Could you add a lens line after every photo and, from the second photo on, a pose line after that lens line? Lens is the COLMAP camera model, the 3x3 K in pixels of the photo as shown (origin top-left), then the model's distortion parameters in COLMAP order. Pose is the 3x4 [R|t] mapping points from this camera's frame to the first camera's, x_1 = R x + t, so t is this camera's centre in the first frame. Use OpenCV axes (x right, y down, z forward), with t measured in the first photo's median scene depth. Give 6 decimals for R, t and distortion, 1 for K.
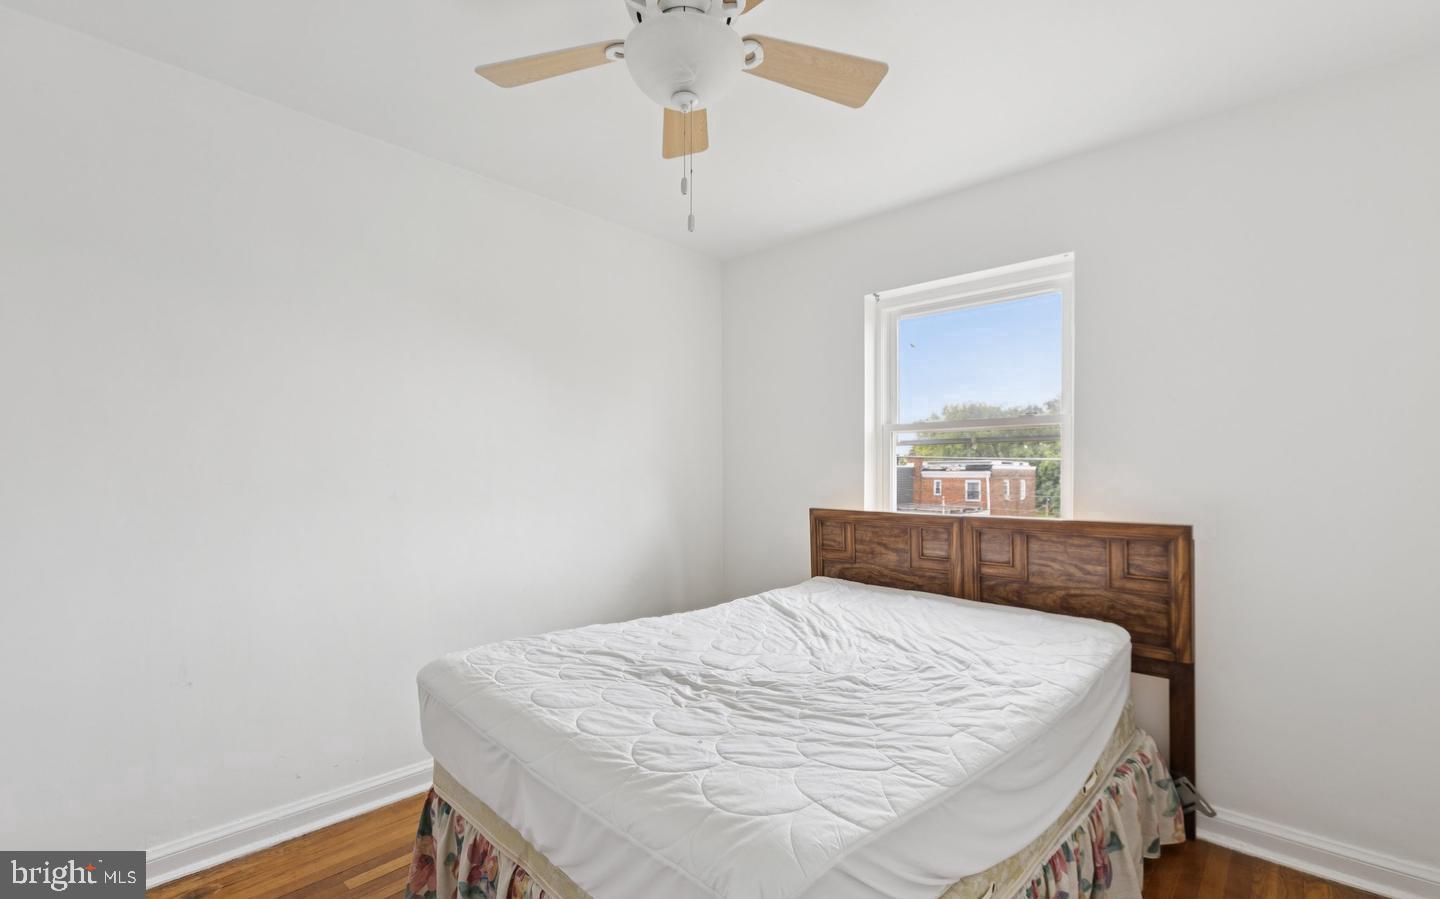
lens RADIAL K [[657.5, 0, 724.7], [0, 657.5, 454.2], [0, 0, 1]] dist [0.000141, 0.000376]
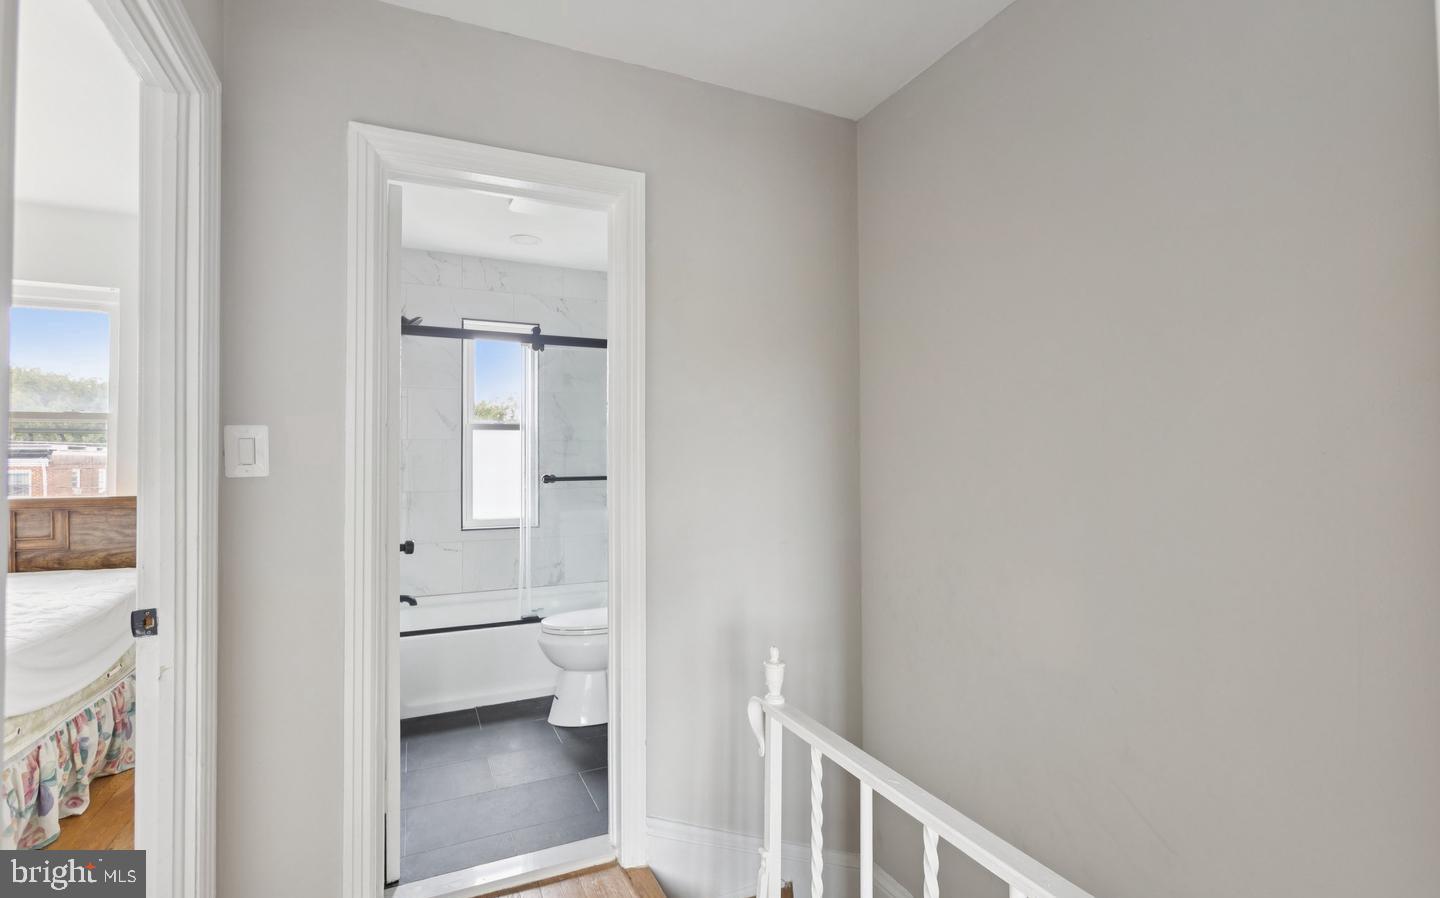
lens RADIAL K [[657.5, 0, 724.7], [0, 657.5, 453.7], [0, 0, 1]] dist [0.000141, 0.000376]
pose [[0.379450, 0.002319, 0.925209, -0.215669], [-0.020855, 0.999764, 0.006048, -0.017778], [-0.924977, -0.021590, 0.379409, -0.607309]]
